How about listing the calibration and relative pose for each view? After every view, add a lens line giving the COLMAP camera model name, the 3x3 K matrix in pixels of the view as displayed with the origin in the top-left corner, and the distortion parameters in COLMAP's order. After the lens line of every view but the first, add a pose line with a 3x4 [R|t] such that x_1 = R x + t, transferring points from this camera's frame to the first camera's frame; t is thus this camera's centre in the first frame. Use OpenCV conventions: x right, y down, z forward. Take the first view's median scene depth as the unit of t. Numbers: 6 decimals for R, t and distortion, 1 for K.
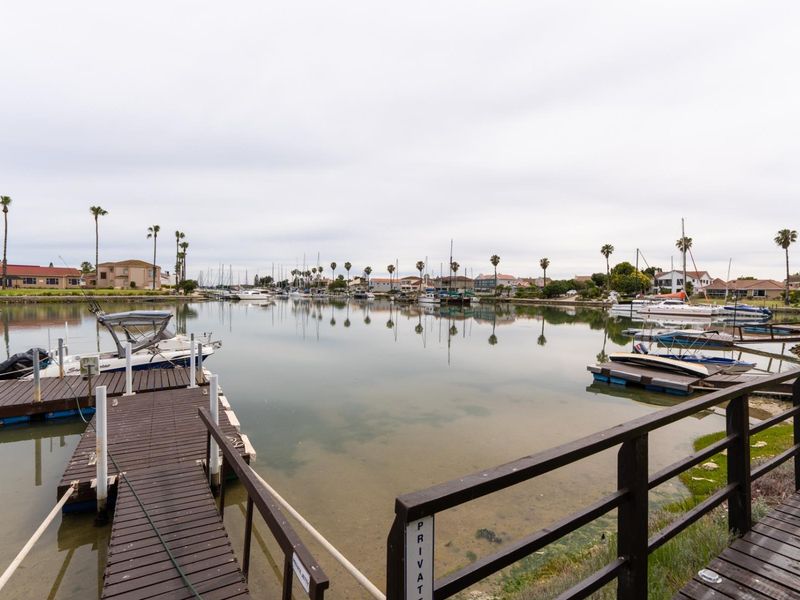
lens RADIAL K [[407.7, 0, 403.0], [0, 407.7, 301.6], [0, 0, 1]] dist [0.018470, -0.002384]
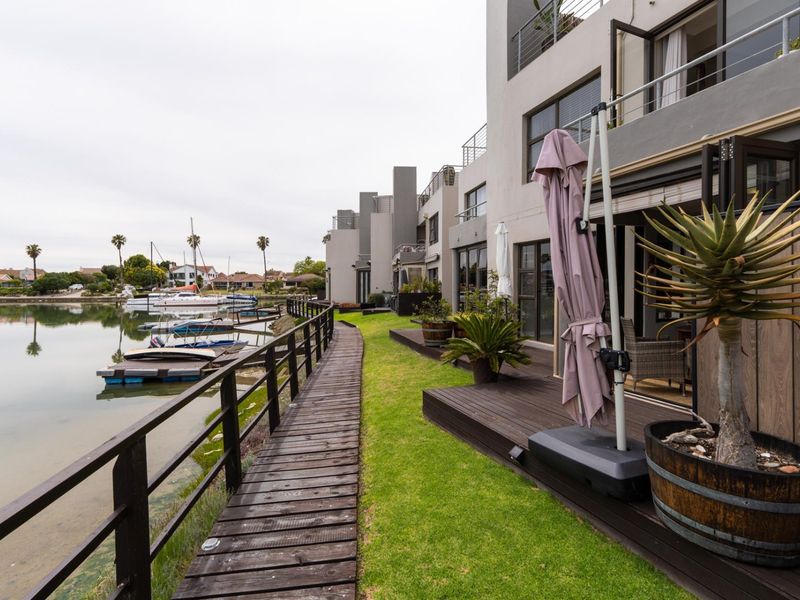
lens RADIAL K [[754.6, 0, 399.7], [0, 754.6, 298.9], [0, 0, 1]] dist [0.032968, 0.000000]
pose [[0.390417, -0.016940, 0.920482, -0.879066], [0.041643, 0.999132, 0.000725, 0.033001], [-0.919696, 0.038049, 0.390784, -0.263331]]
